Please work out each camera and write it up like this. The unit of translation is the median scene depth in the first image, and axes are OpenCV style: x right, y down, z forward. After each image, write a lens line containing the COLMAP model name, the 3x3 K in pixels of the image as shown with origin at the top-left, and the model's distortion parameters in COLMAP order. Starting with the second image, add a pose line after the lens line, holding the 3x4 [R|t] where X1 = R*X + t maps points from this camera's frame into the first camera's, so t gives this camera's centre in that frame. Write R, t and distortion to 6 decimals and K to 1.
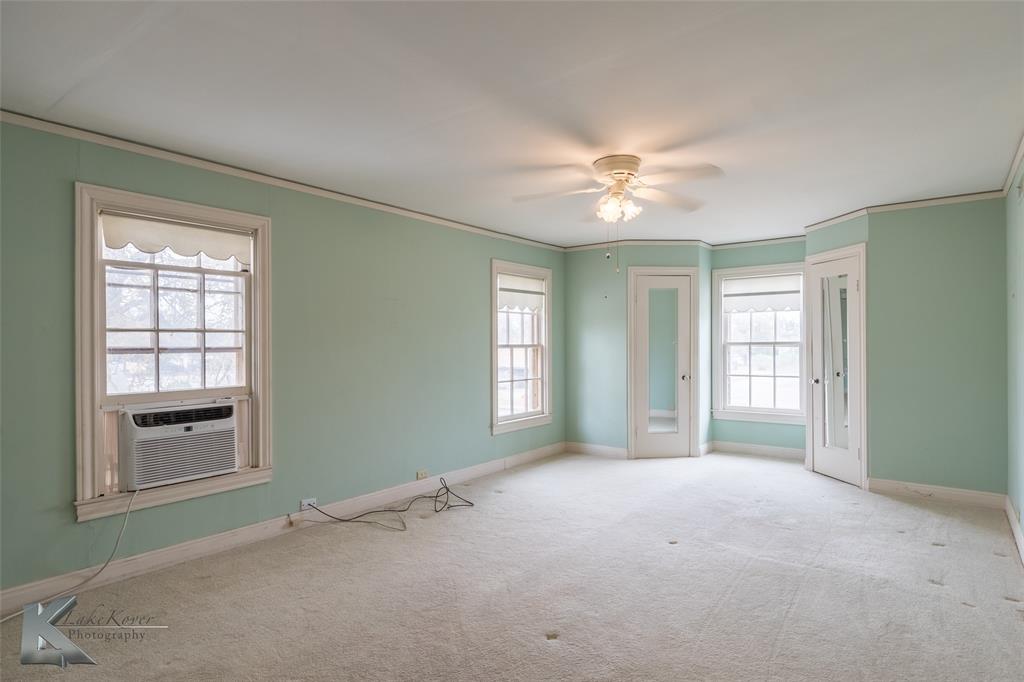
lens RADIAL K [[559.8, 0, 512.0], [0, 559.8, 341.0], [0, 0, 1]] dist [-0.000707, 0.000009]
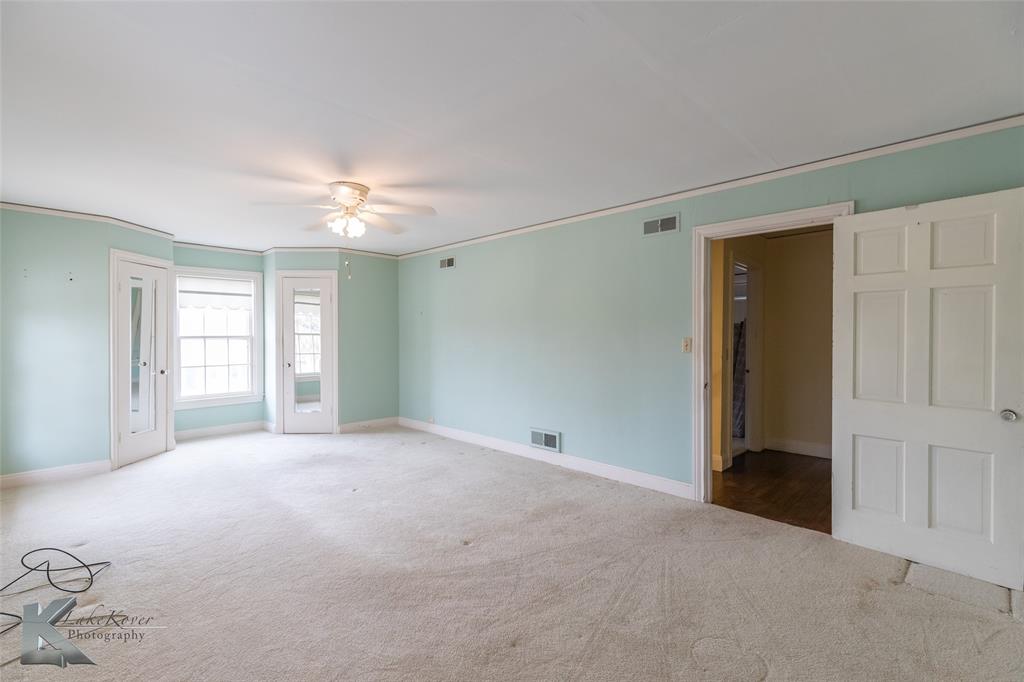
lens RADIAL K [[463.3, 0, 506.1], [0, 463.3, 345.4], [0, 0, 1]] dist [-0.001625, -0.000186]
pose [[0.121744, -0.017937, 0.992399, -0.435884], [0.001343, 0.999839, 0.017907, 0.005022], [-0.992561, -0.000848, 0.121749, 0.315116]]
